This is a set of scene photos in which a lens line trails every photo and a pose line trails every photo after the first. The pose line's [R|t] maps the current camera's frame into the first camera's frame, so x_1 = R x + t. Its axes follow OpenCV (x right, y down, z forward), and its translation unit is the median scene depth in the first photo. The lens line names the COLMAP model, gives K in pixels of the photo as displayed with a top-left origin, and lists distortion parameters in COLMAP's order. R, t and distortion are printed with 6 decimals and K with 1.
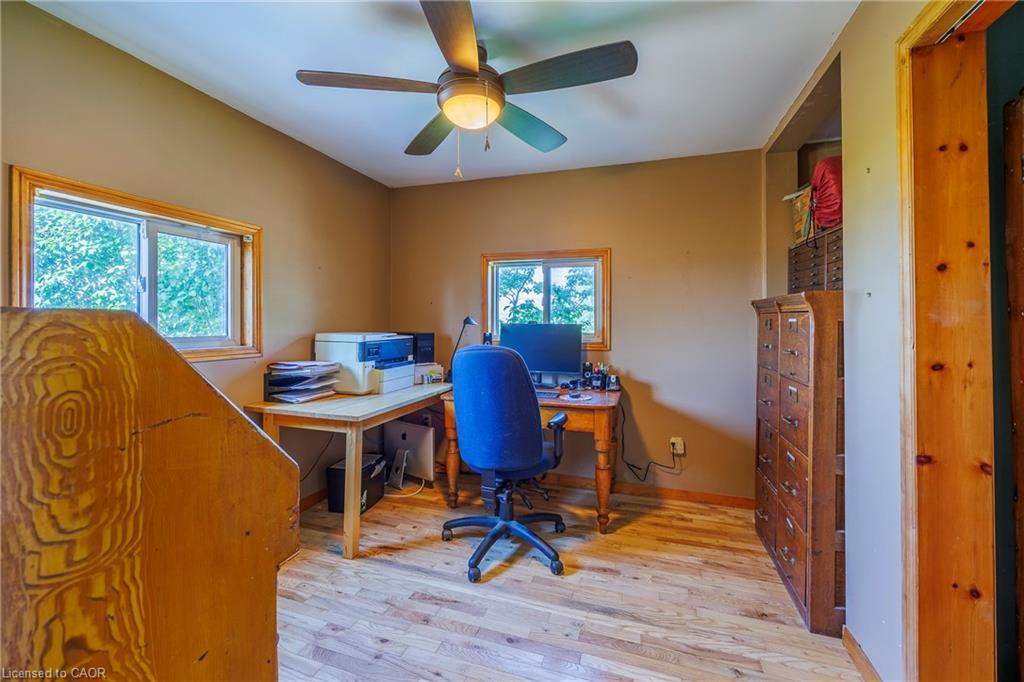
lens RADIAL K [[415.3, 0, 509.2], [0, 415.3, 322.4], [0, 0, 1]] dist [0.000104, 0.000489]
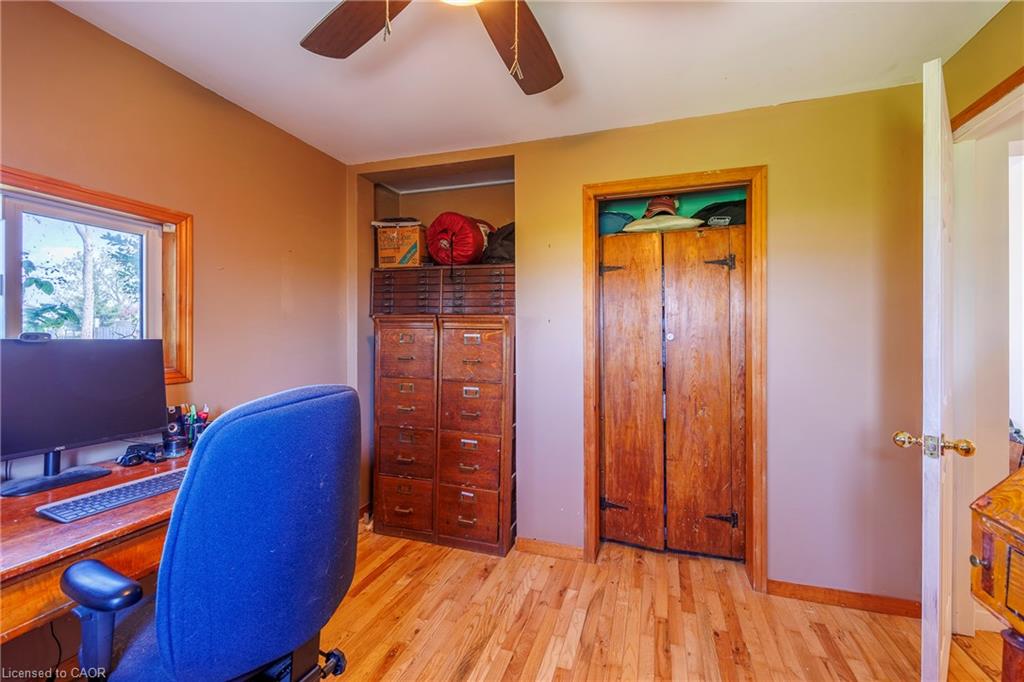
lens RADIAL K [[415.3, 0, 514.3], [0, 415.3, 338.7], [0, 0, 1]] dist [0.000104, 0.000489]
pose [[0.008478, -0.004556, 0.999954, -0.635484], [-0.006380, 0.999969, 0.004610, -0.002794], [-0.999944, -0.006419, 0.008448, 0.897773]]
